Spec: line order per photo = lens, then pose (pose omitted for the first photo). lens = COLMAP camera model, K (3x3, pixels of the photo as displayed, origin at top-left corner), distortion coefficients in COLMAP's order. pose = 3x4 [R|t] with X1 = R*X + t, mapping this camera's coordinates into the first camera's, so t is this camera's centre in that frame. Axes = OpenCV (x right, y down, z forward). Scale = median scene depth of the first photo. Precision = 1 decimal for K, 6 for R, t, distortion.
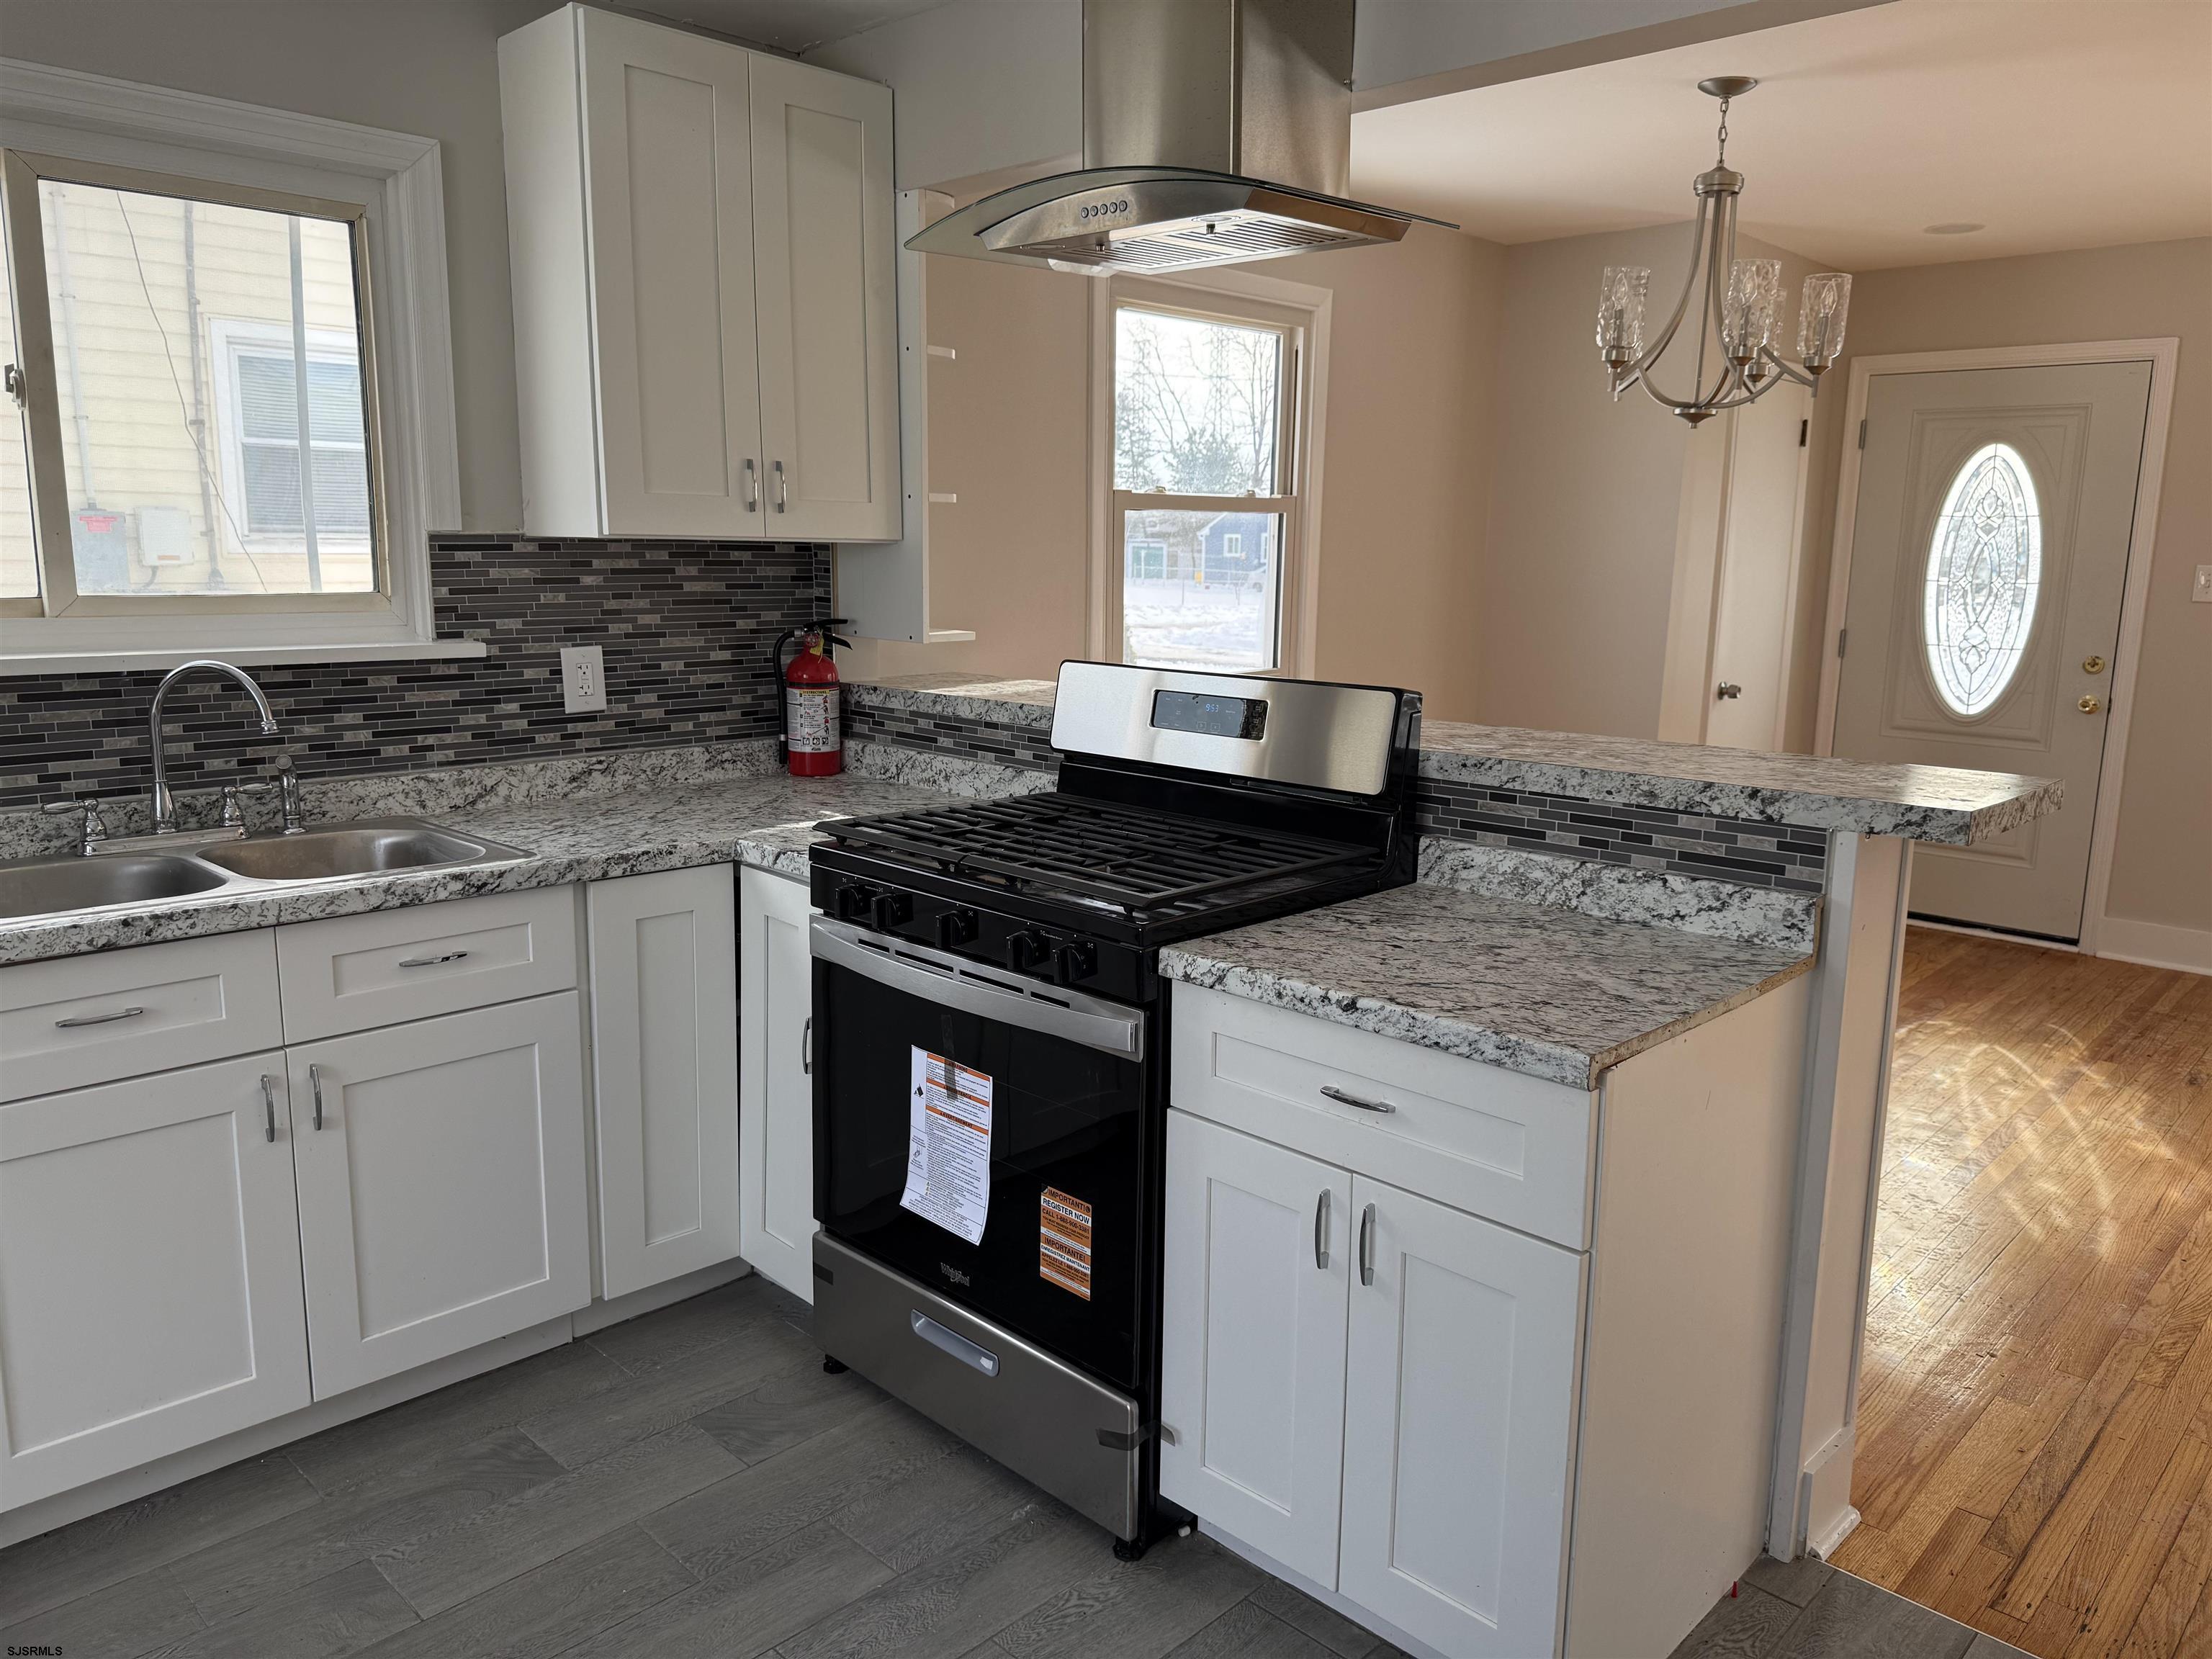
lens RADIAL K [[1544.0, 0, 1115.8], [0, 1544.0, 819.3], [0, 0, 1]] dist [0.138010, -0.228858]
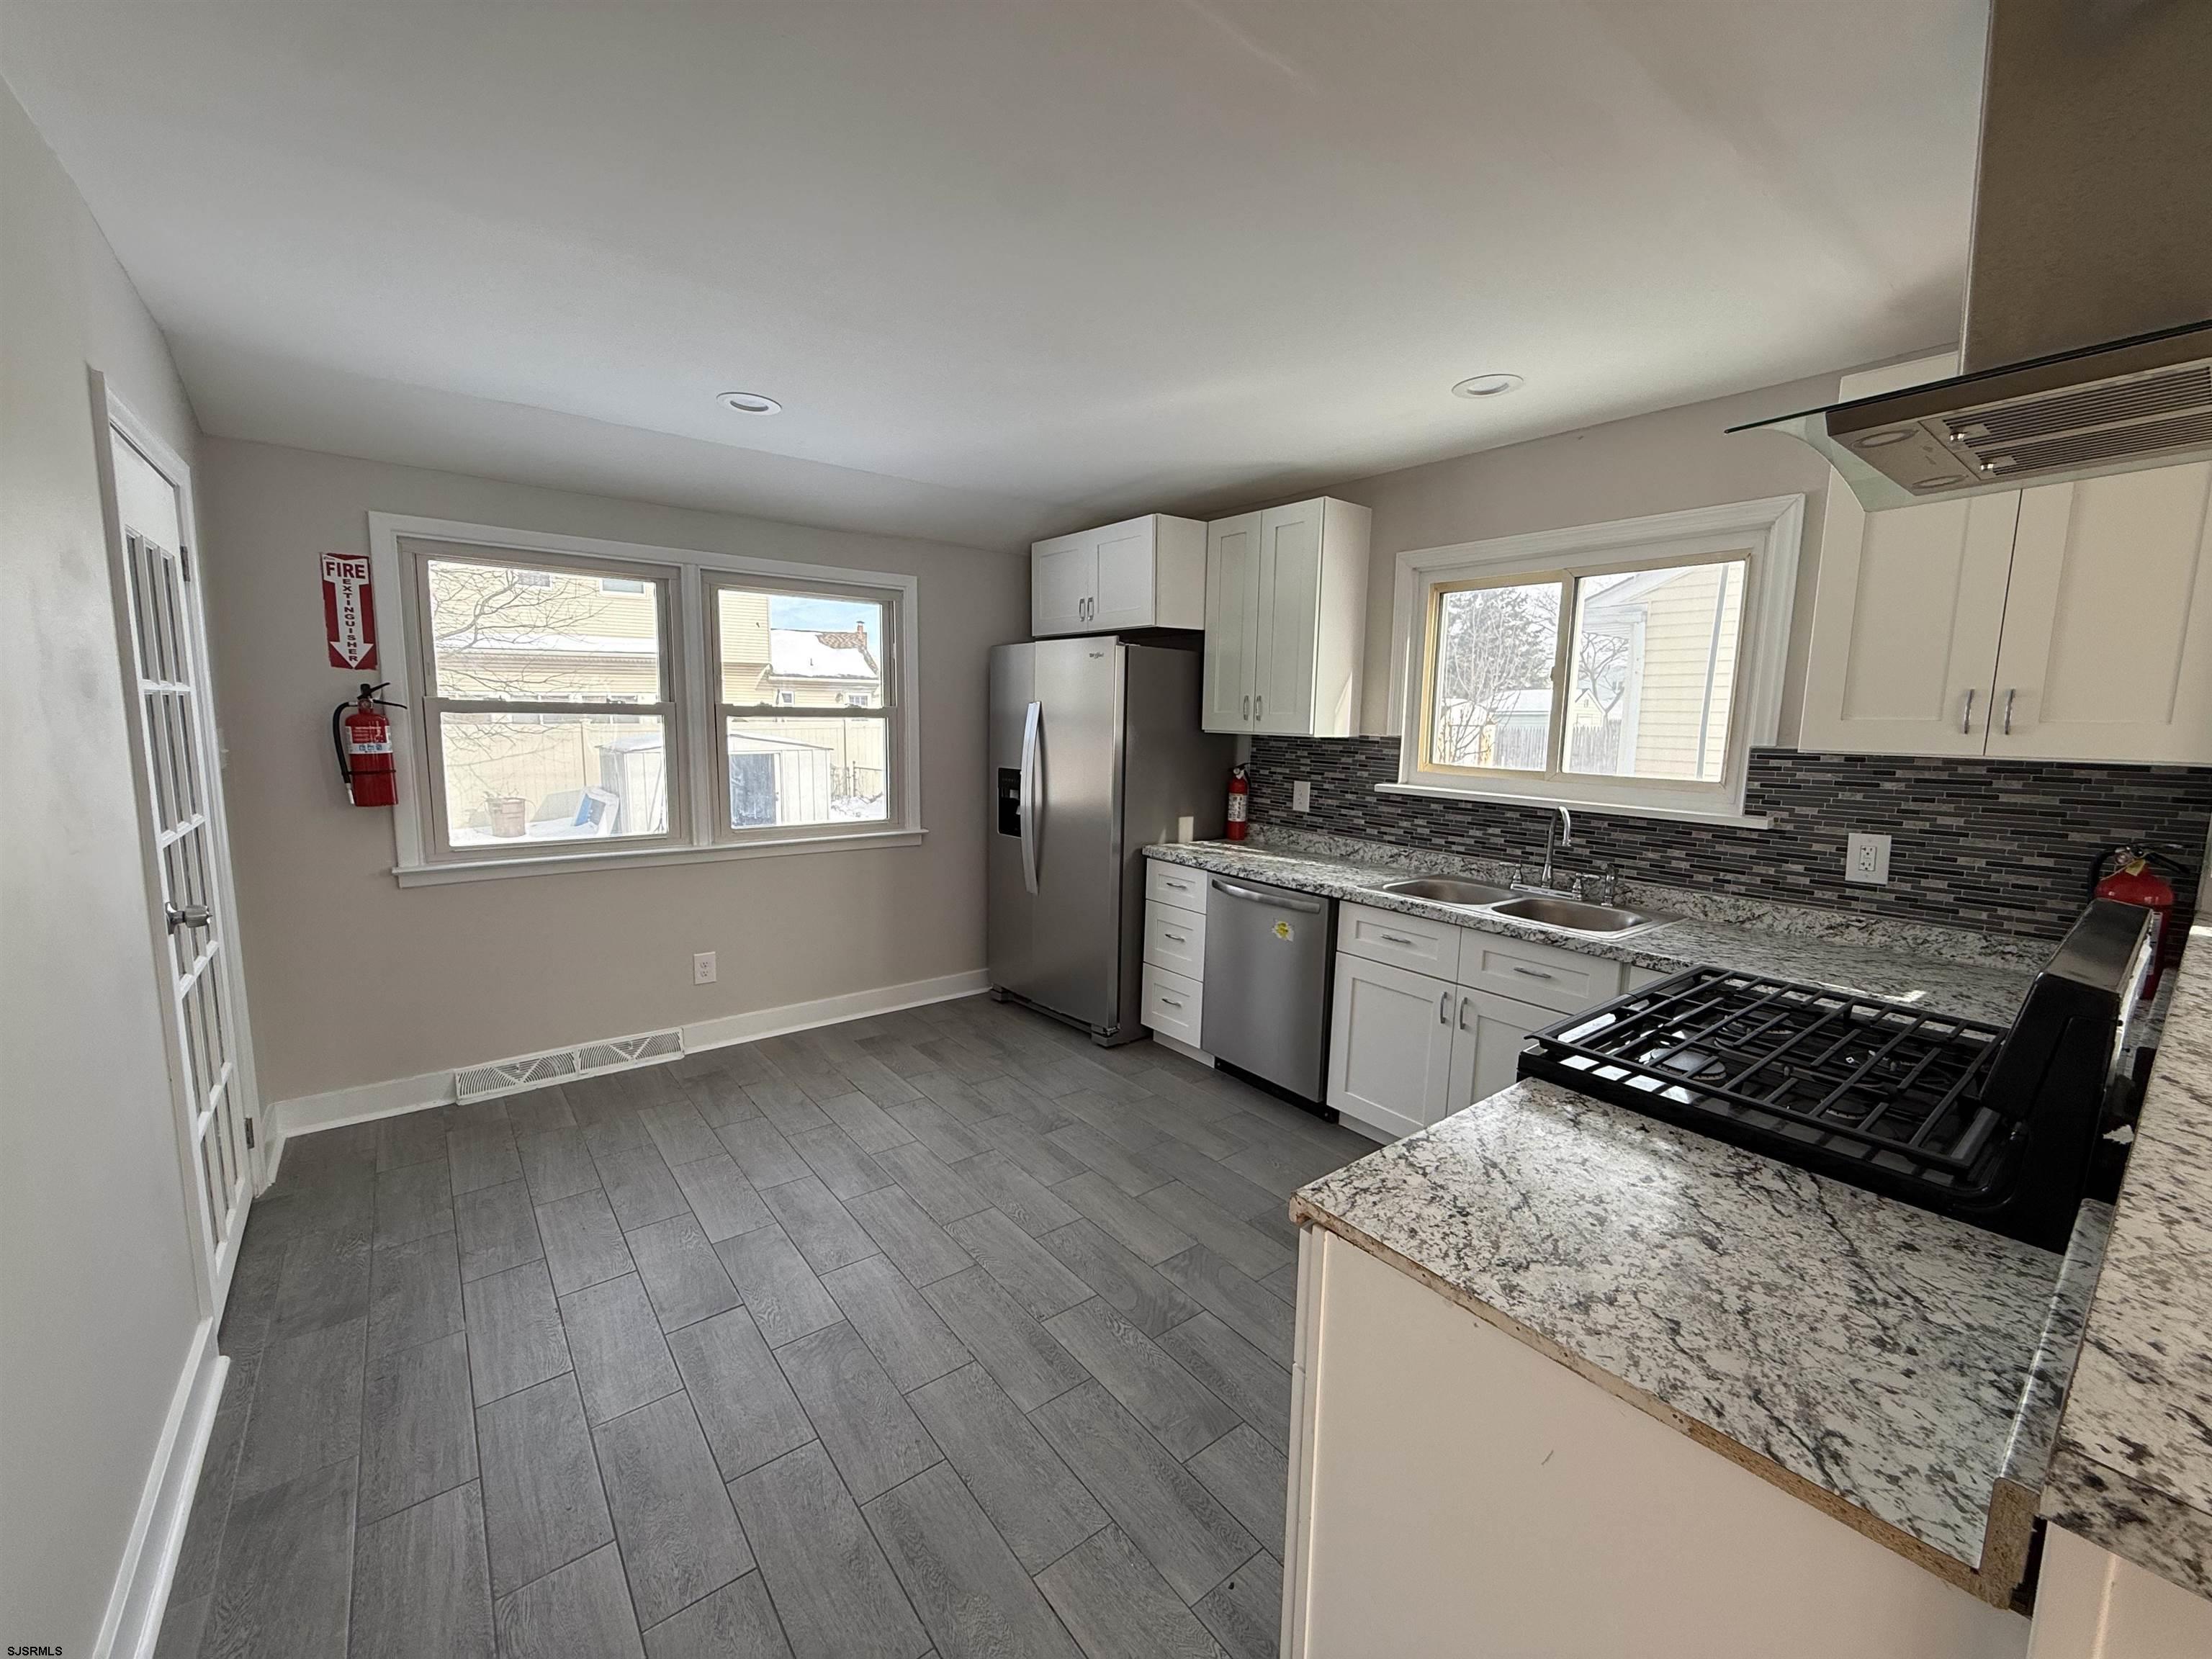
lens RADIAL K [[882.0, 0, 1102.7], [0, 882.0, 828.6], [0, 0, 1]] dist [0.003143, -0.000591]
pose [[-0.134943, 0.112930, -0.984397, 0.585335], [-0.193636, 0.971323, 0.137975, -0.111171], [0.971749, 0.209234, -0.109206, 0.539707]]
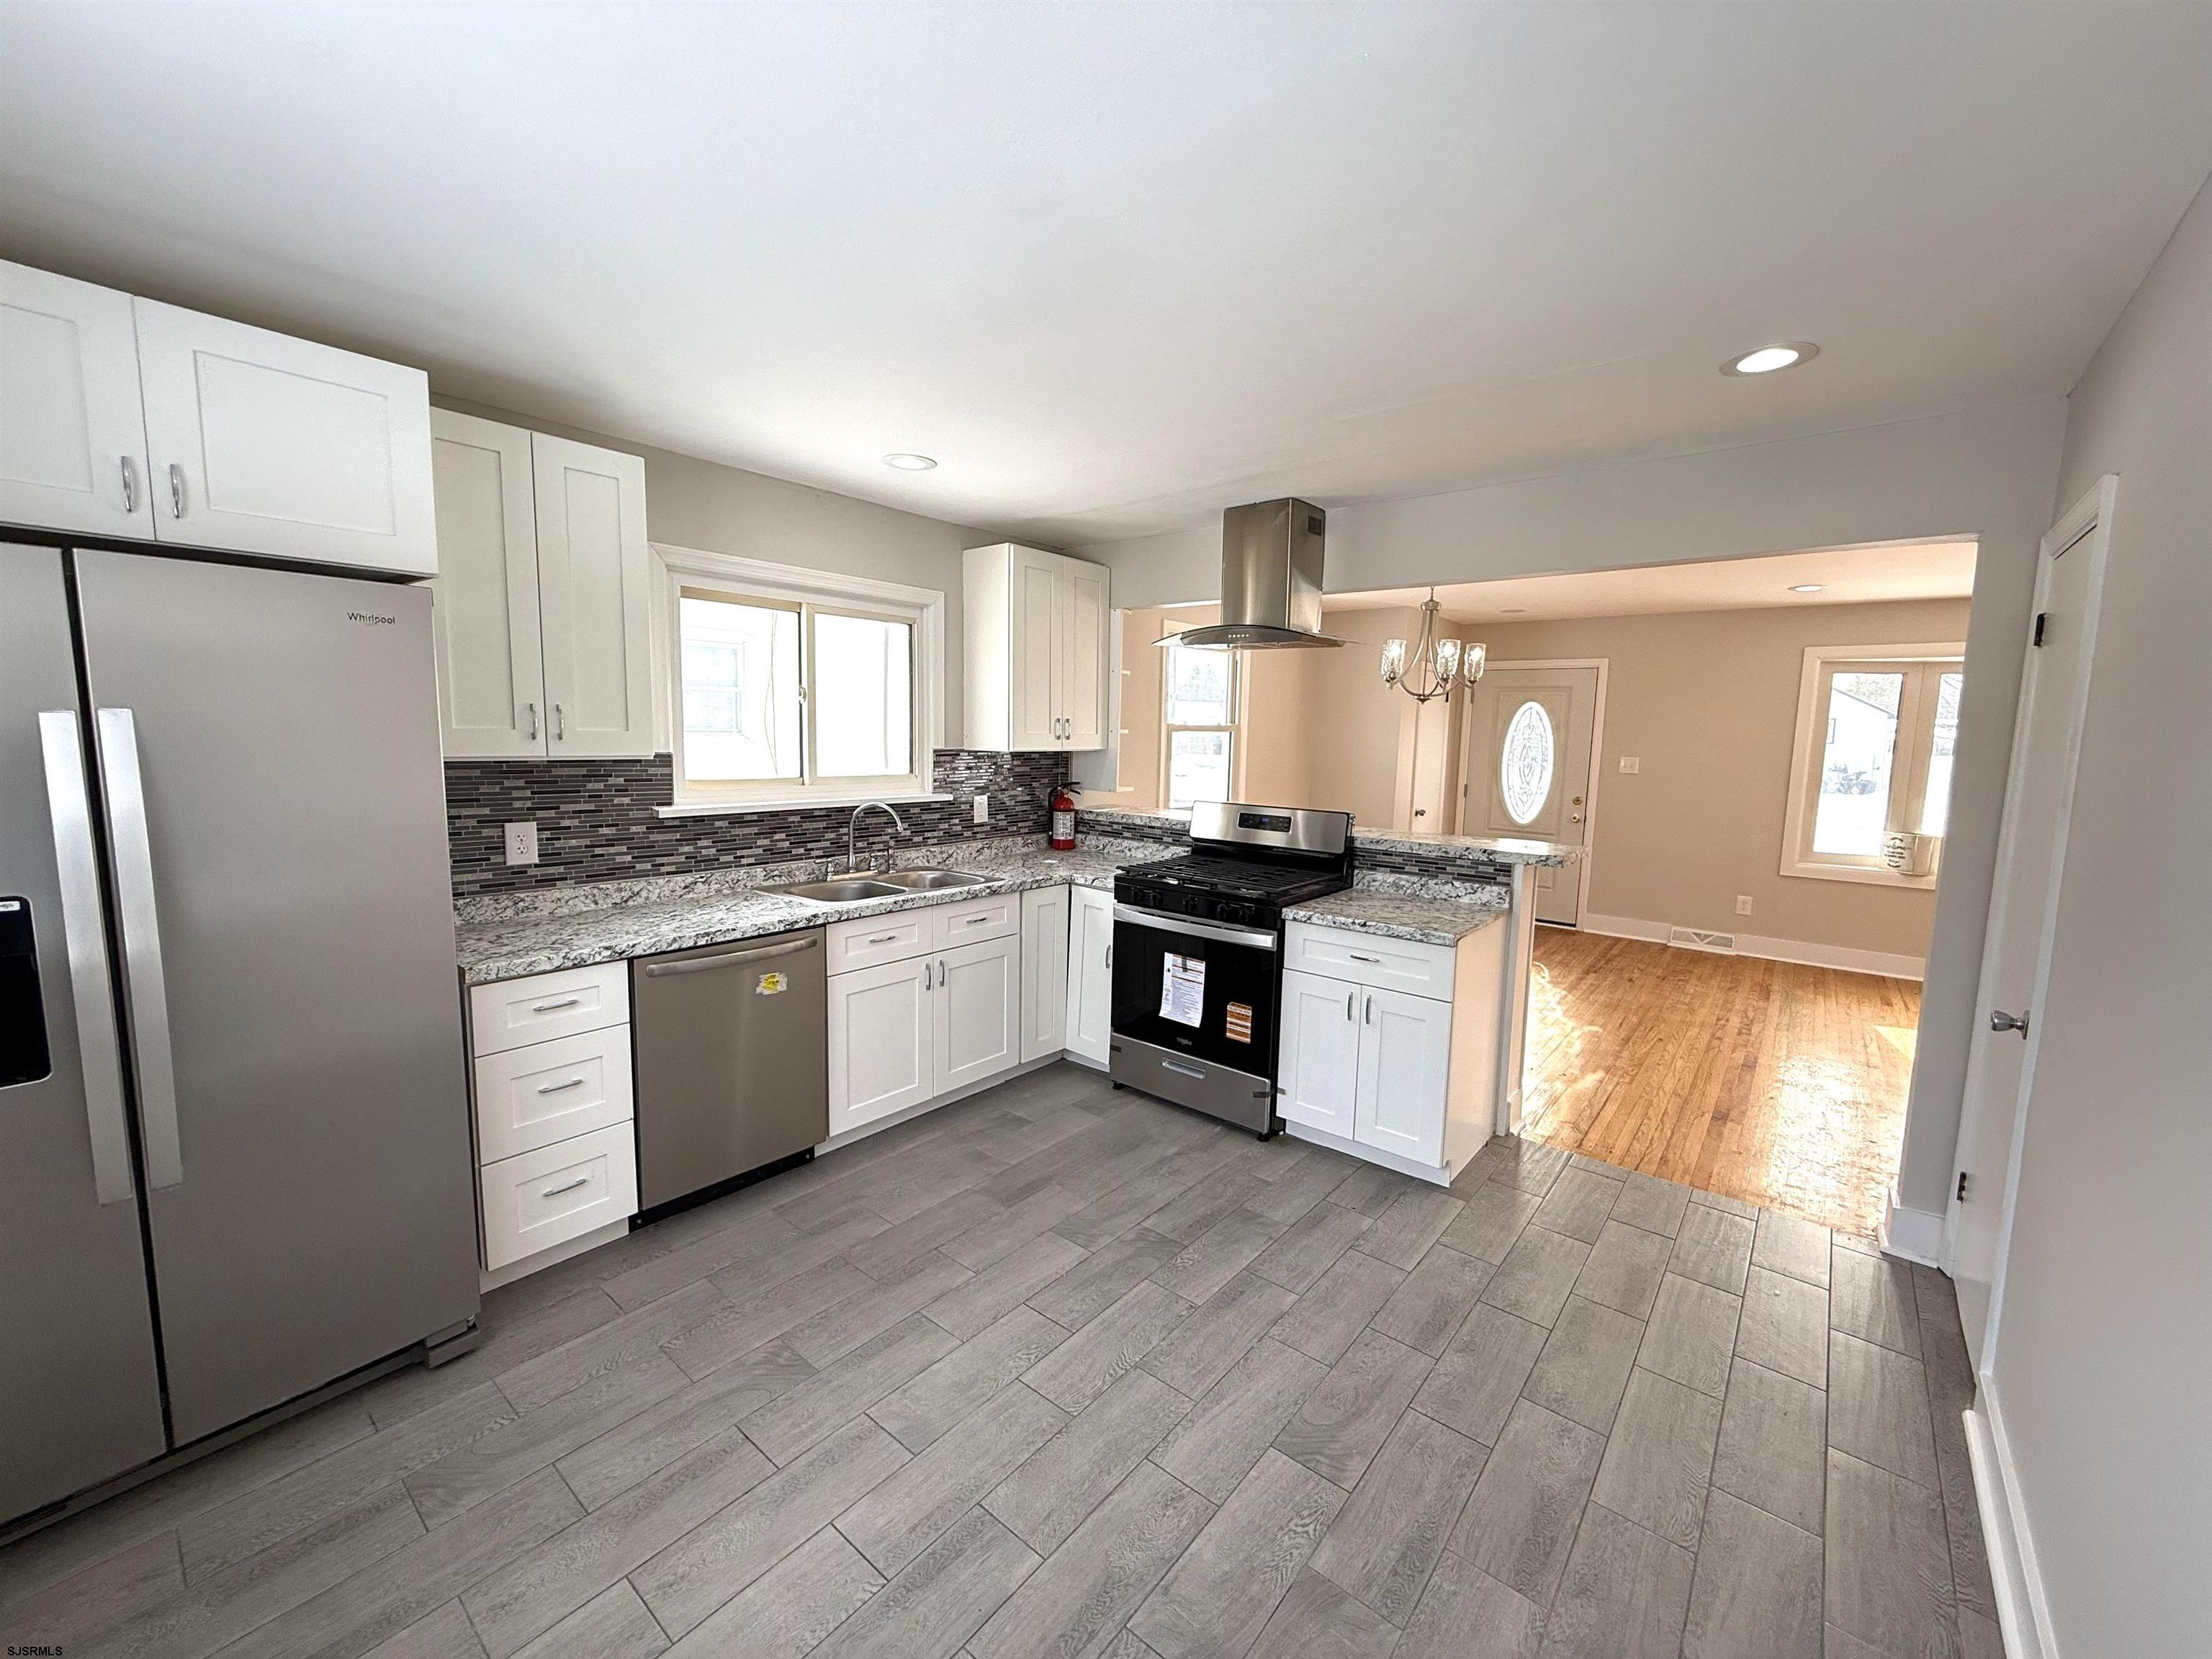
lens RADIAL K [[880.5, 0, 1103.5], [0, 880.5, 828.0], [0, 0, 1]] dist [0.000393, -0.000153]
pose [[0.996934, -0.002360, 0.078215, -0.313873], [0.007181, 0.998086, -0.061417, 0.026816], [-0.077920, 0.061791, 0.995043, -0.406260]]
